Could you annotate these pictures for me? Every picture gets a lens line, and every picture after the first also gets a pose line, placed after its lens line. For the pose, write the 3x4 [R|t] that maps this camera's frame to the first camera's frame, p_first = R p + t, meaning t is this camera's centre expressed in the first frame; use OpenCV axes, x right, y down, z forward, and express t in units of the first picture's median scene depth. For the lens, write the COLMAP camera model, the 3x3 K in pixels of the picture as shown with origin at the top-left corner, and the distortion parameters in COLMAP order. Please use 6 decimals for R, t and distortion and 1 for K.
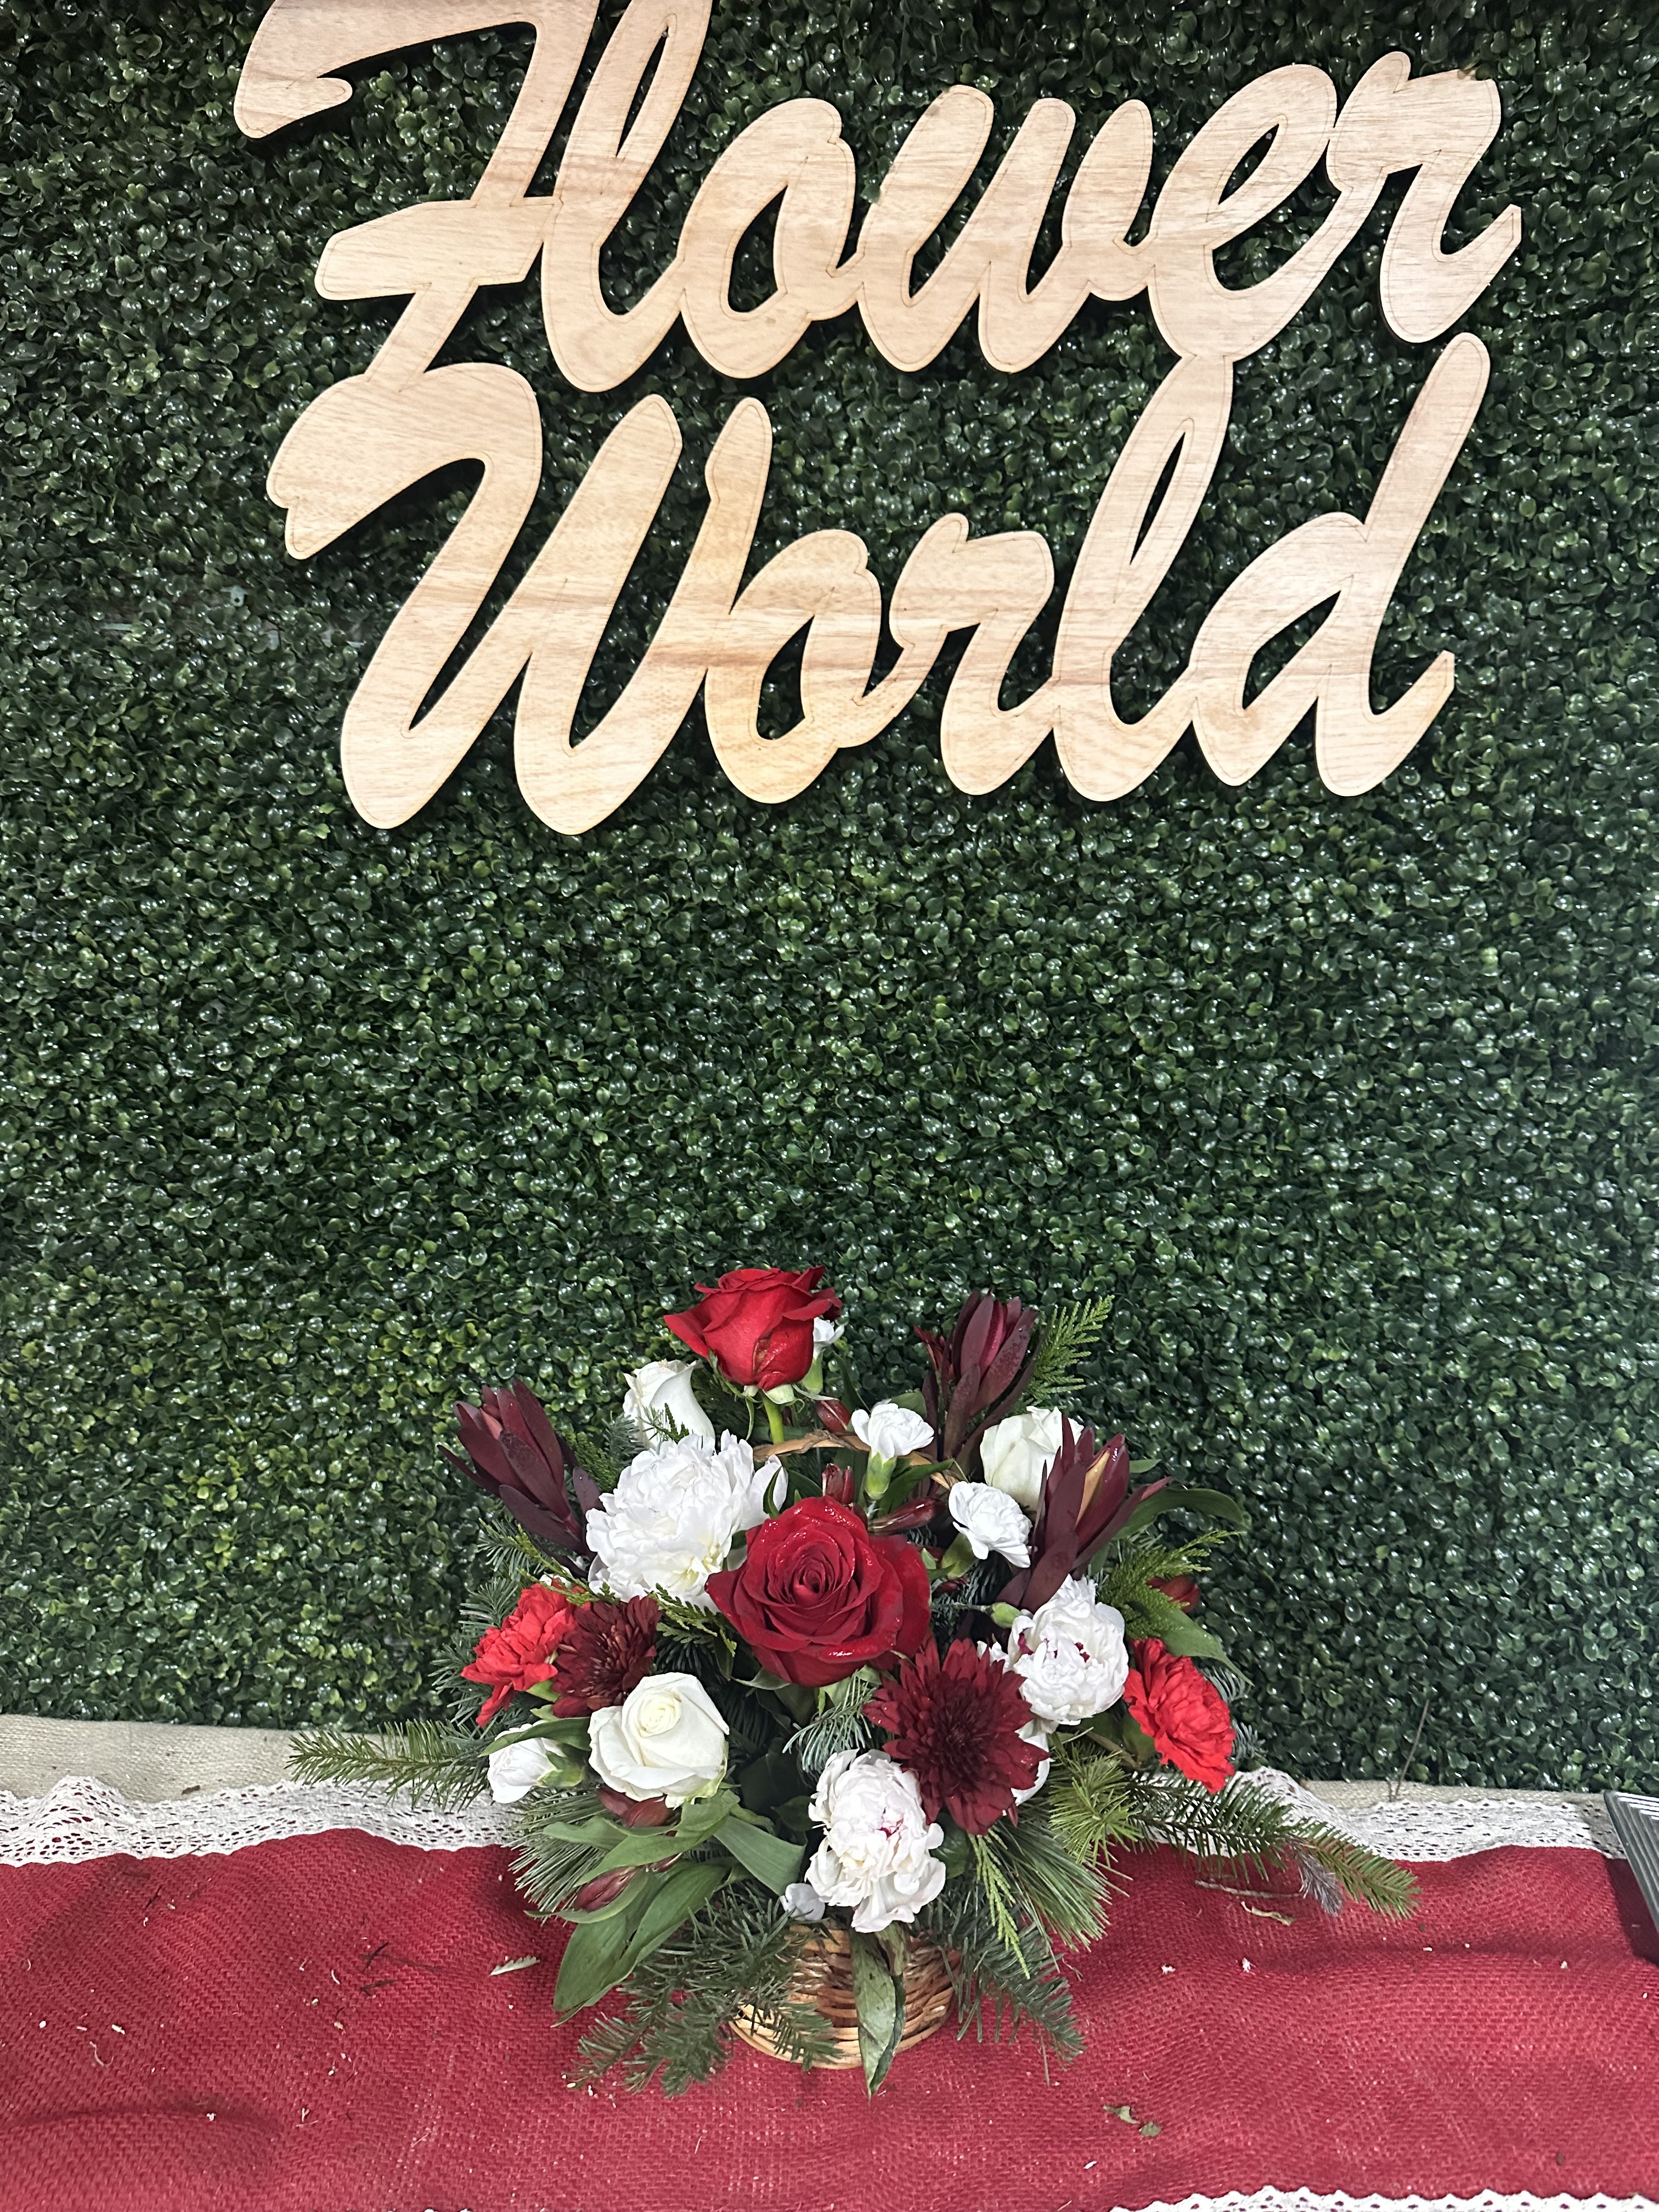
lens RADIAL K [[1599.9, 0, 828.0], [0, 1599.9, 1100.1], [0, 0, 1]] dist [0.026615, -0.039863]
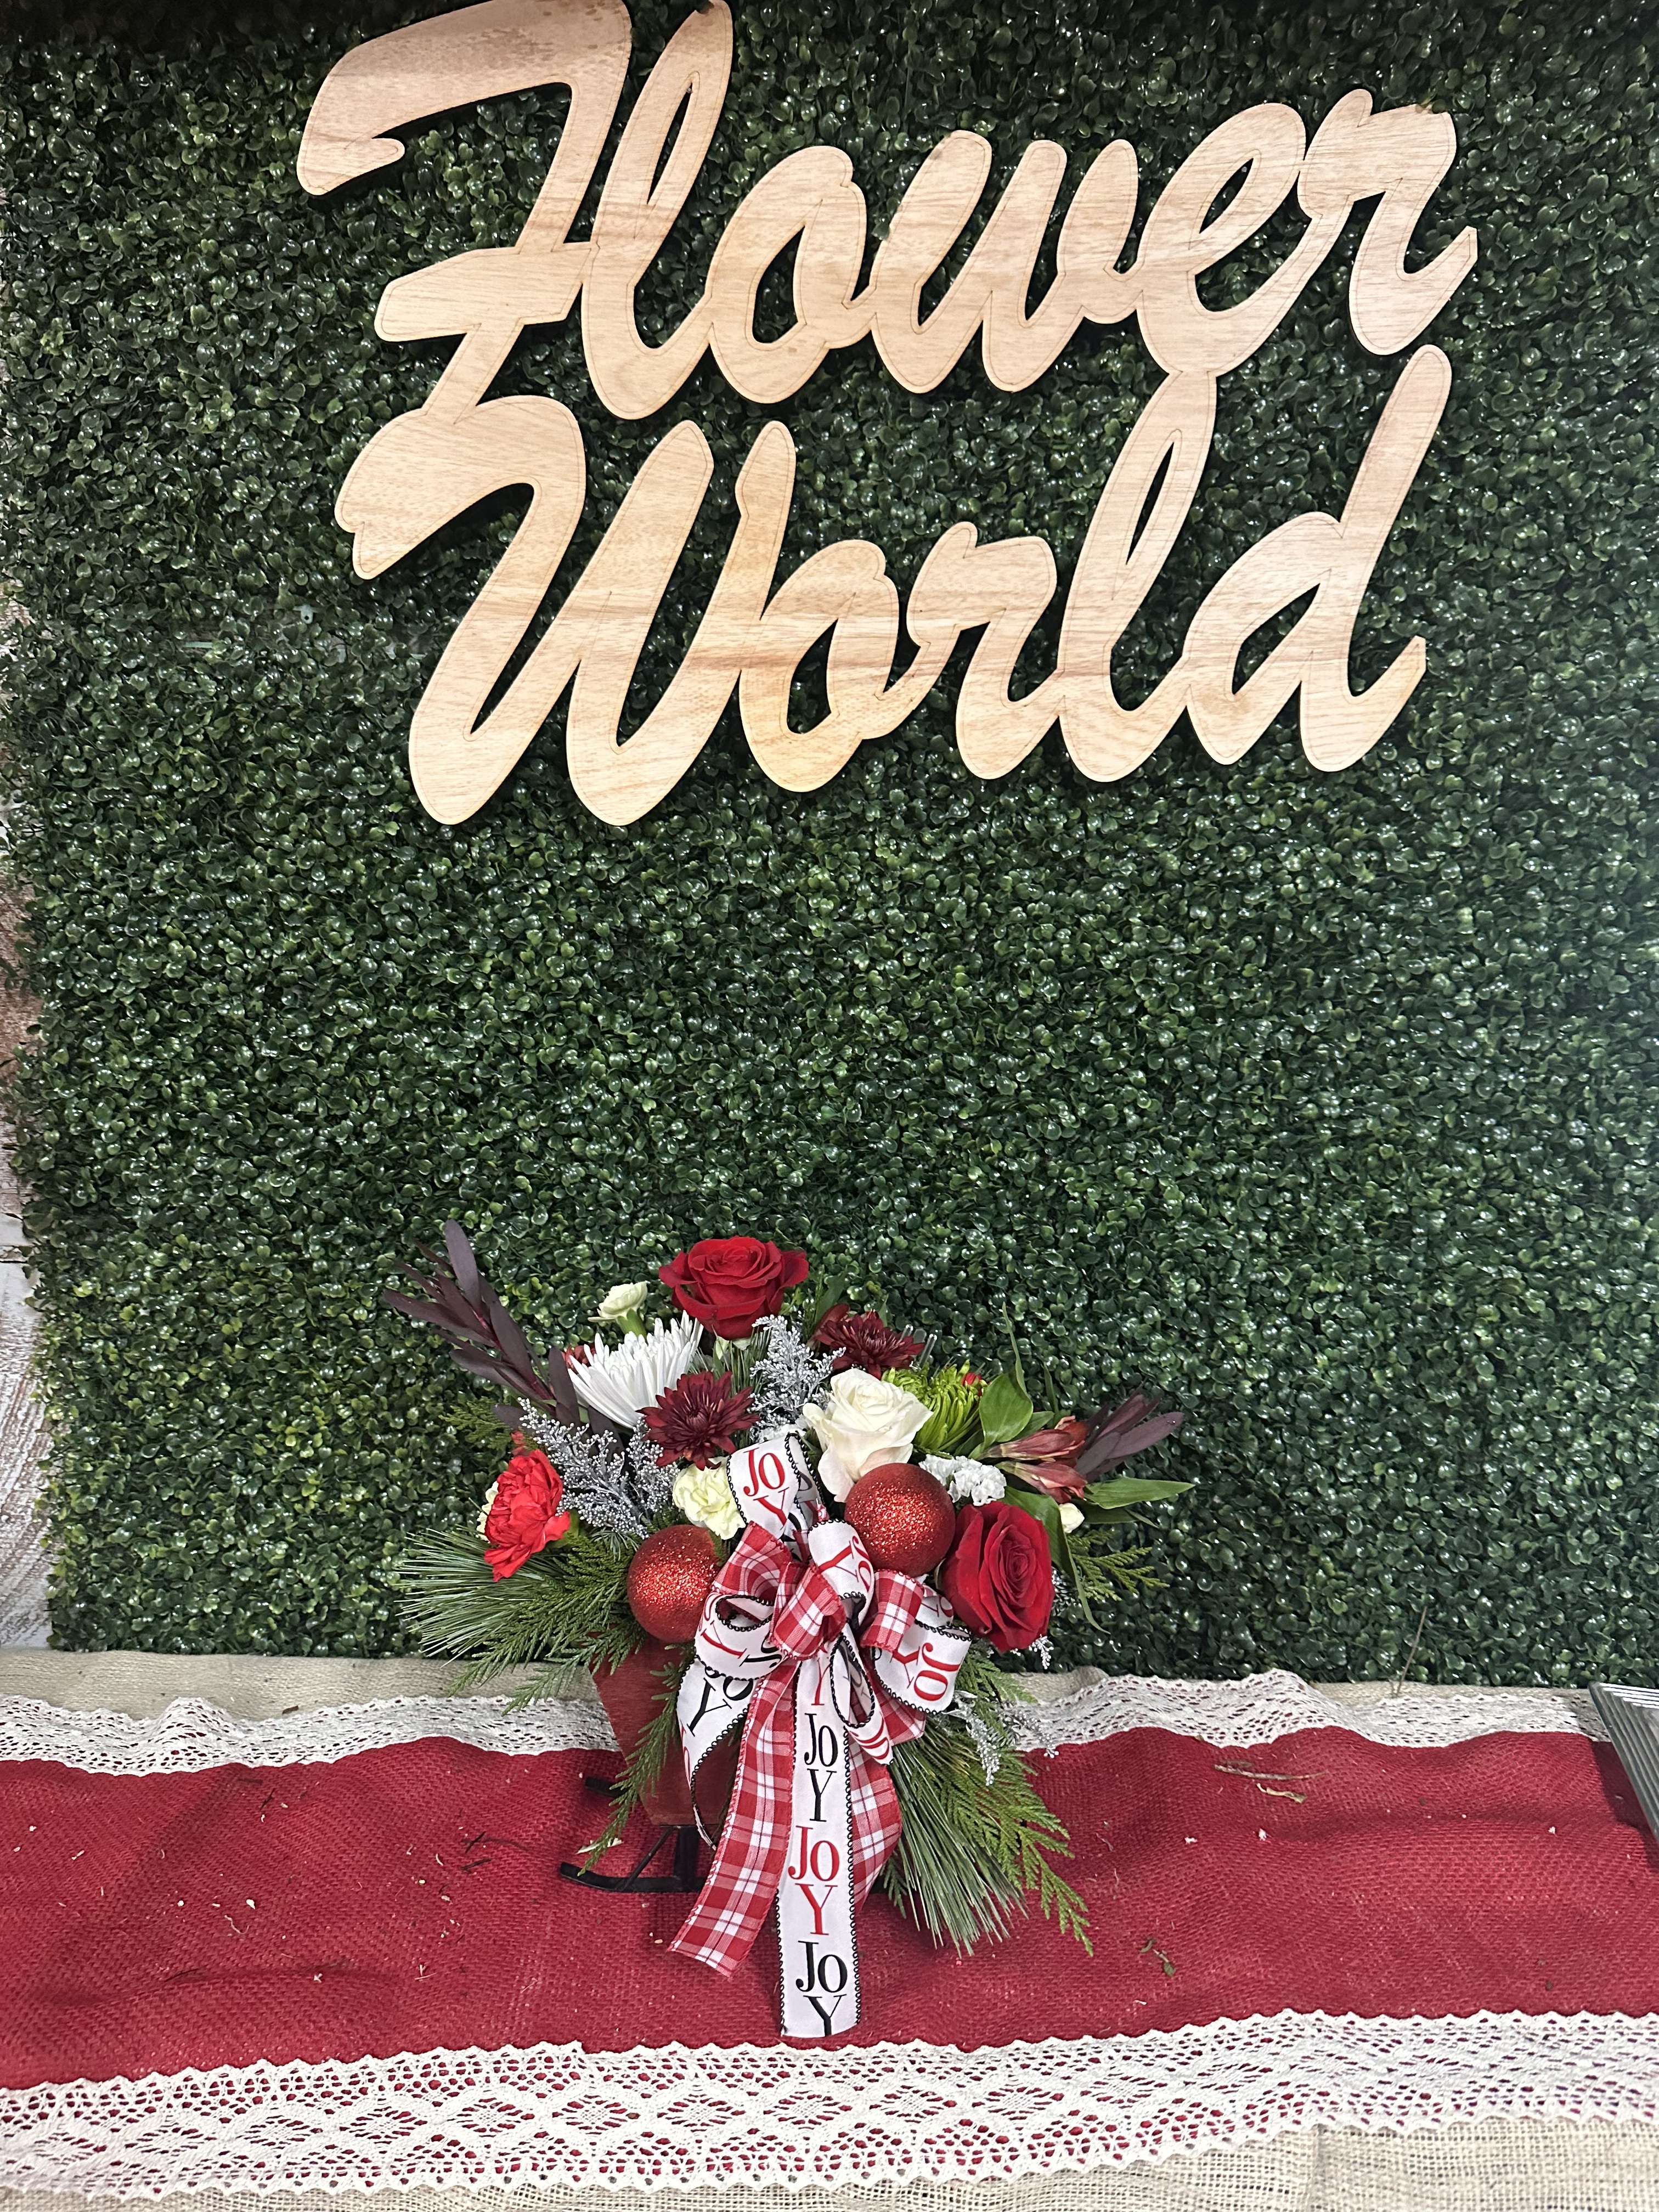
lens RADIAL K [[1605.6, 0, 814.3], [0, 1605.6, 1102.8], [0, 0, 1]] dist [0.035762, -0.055301]
pose [[0.999695, -0.023925, -0.006176, -0.025243], [0.023935, 0.999712, 0.001554, 0.025078], [0.006137, -0.001702, 0.999980, -0.096843]]
